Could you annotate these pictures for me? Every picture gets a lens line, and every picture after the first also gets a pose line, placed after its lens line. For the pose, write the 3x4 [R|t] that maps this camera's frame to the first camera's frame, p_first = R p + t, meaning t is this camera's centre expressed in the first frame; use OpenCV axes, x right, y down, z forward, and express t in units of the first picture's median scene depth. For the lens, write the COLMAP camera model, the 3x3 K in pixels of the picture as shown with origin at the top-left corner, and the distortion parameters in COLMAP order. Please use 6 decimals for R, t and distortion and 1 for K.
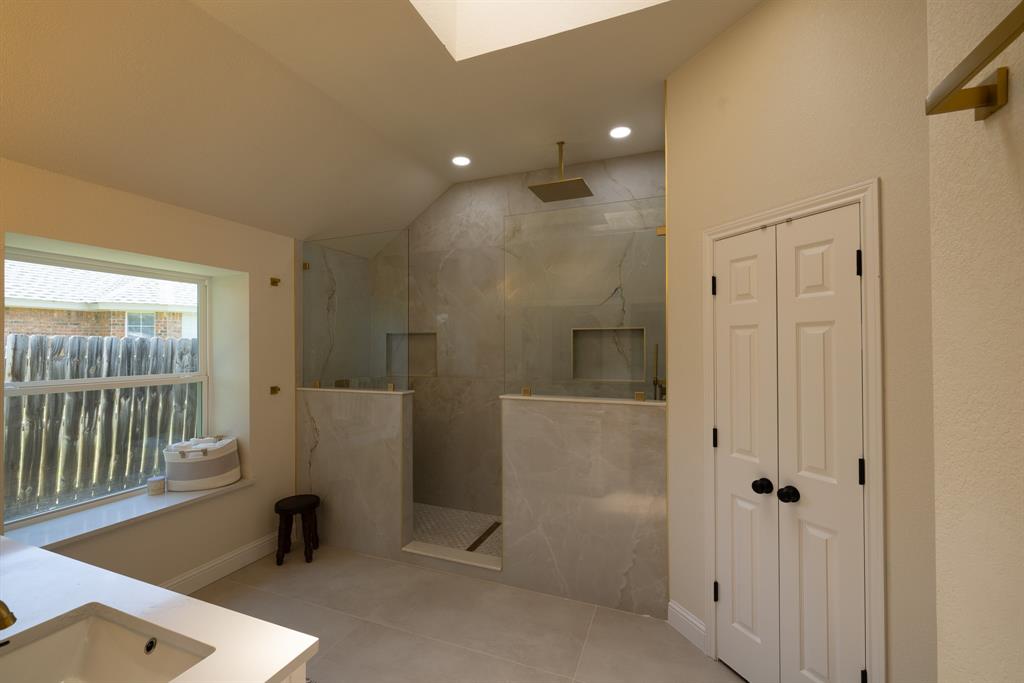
lens RADIAL K [[429.1, 0, 508.3], [0, 429.1, 340.4], [0, 0, 1]] dist [0.000044, 0.001171]
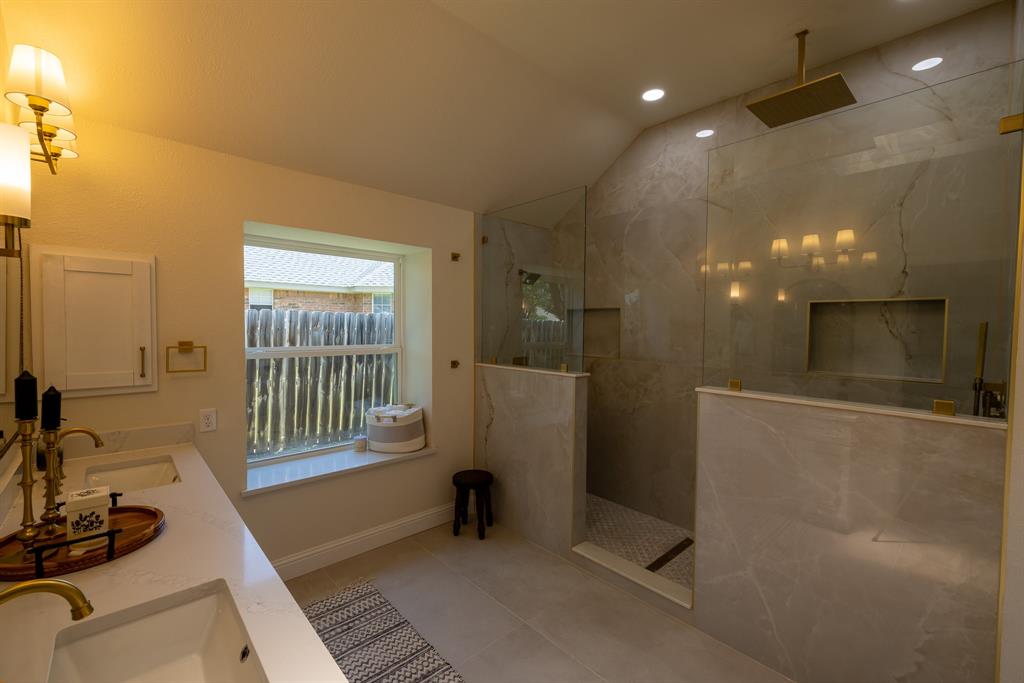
lens RADIAL K [[429.1, 0, 508.2], [0, 429.1, 338.2], [0, 0, 1]] dist [0.000044, 0.001171]
pose [[0.902091, 0.027568, -0.430664, 0.005171], [-0.008441, 0.998894, 0.046262, 0.006078], [0.431463, -0.038097, 0.901326, 0.138549]]
